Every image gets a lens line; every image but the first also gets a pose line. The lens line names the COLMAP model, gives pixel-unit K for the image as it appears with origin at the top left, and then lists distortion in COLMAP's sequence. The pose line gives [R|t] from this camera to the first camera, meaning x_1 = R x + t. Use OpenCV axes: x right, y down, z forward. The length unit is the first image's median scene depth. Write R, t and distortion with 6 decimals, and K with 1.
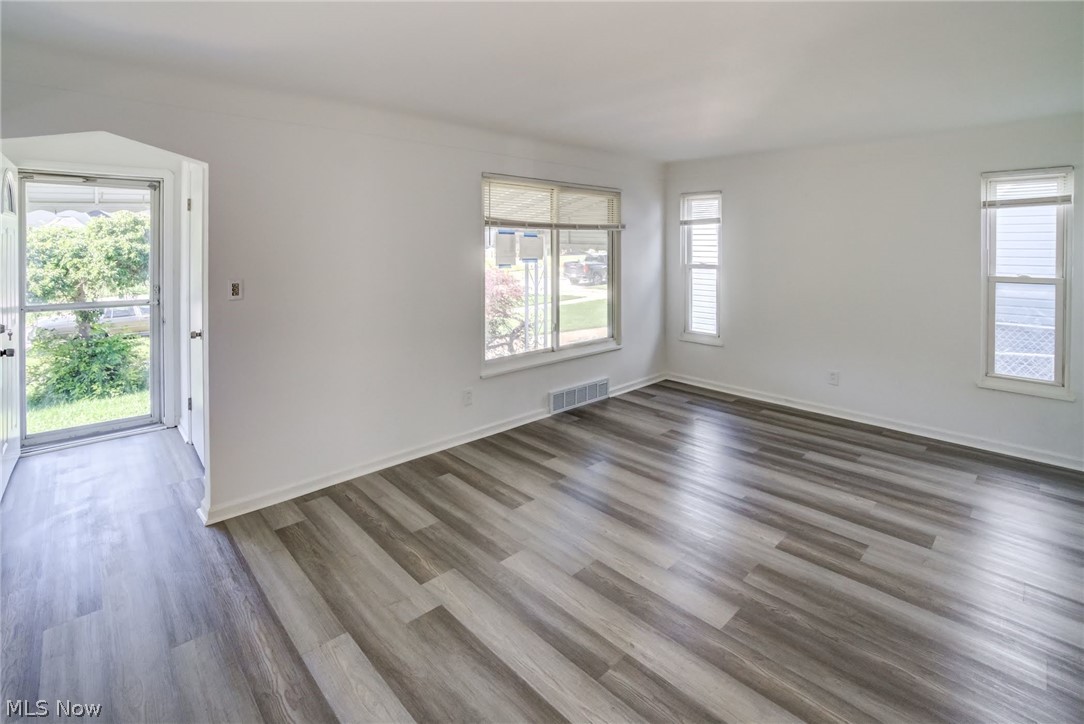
lens RADIAL K [[531.1, 0, 560.6], [0, 531.1, 251.2], [0, 0, 1]] dist [-0.039466, 0.009184]
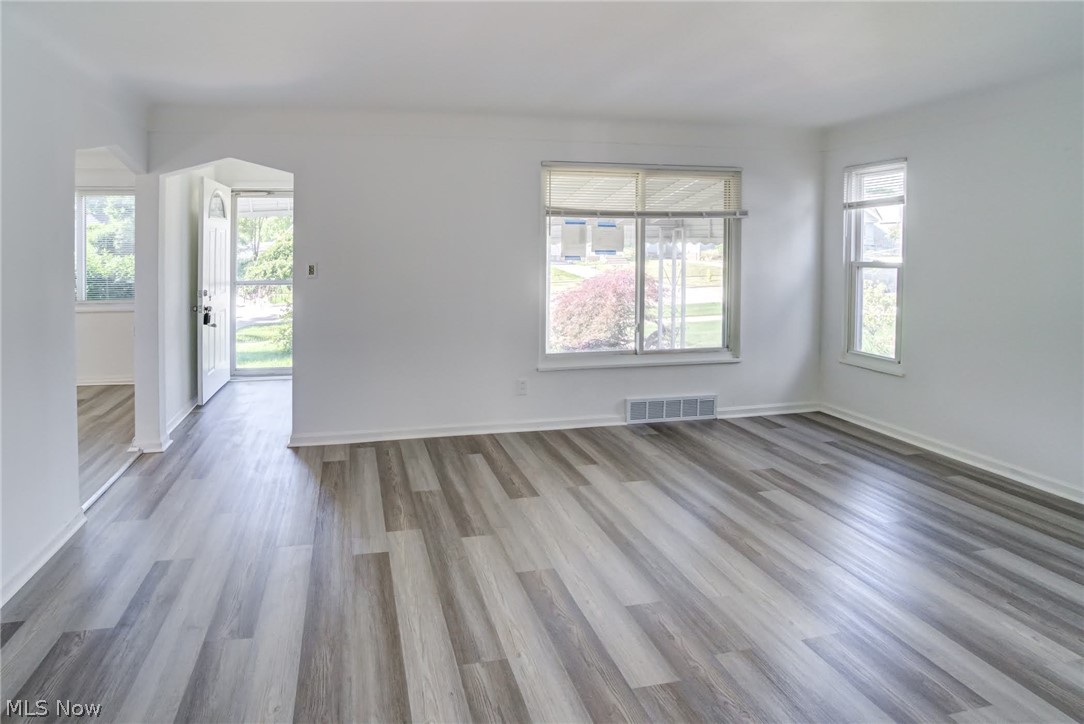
lens RADIAL K [[535.8, 0, 424.6], [0, 535.8, 261.8], [0, 0, 1]] dist [-0.031745, 0.006169]
pose [[0.807808, 0.012480, -0.589313, 0.230845], [-0.003503, 0.999860, 0.016373, 0.018954], [0.589435, -0.011162, 0.807739, 0.064683]]
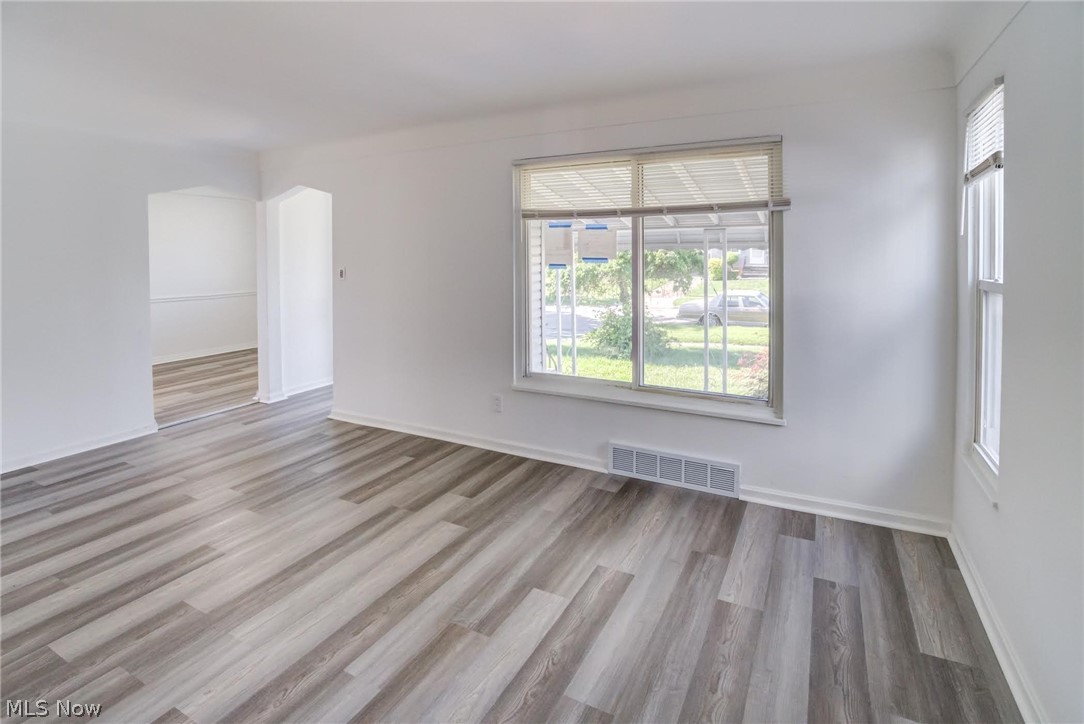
lens RADIAL K [[535.8, 0, 565.8], [0, 535.8, 259.4], [0, 0, 1]] dist [-0.031745, 0.006169]
pose [[0.297948, 0.012153, -0.954505, 0.653780], [-0.002739, 0.999926, 0.011876, 0.006861], [0.954578, -0.000924, 0.297959, 0.713639]]
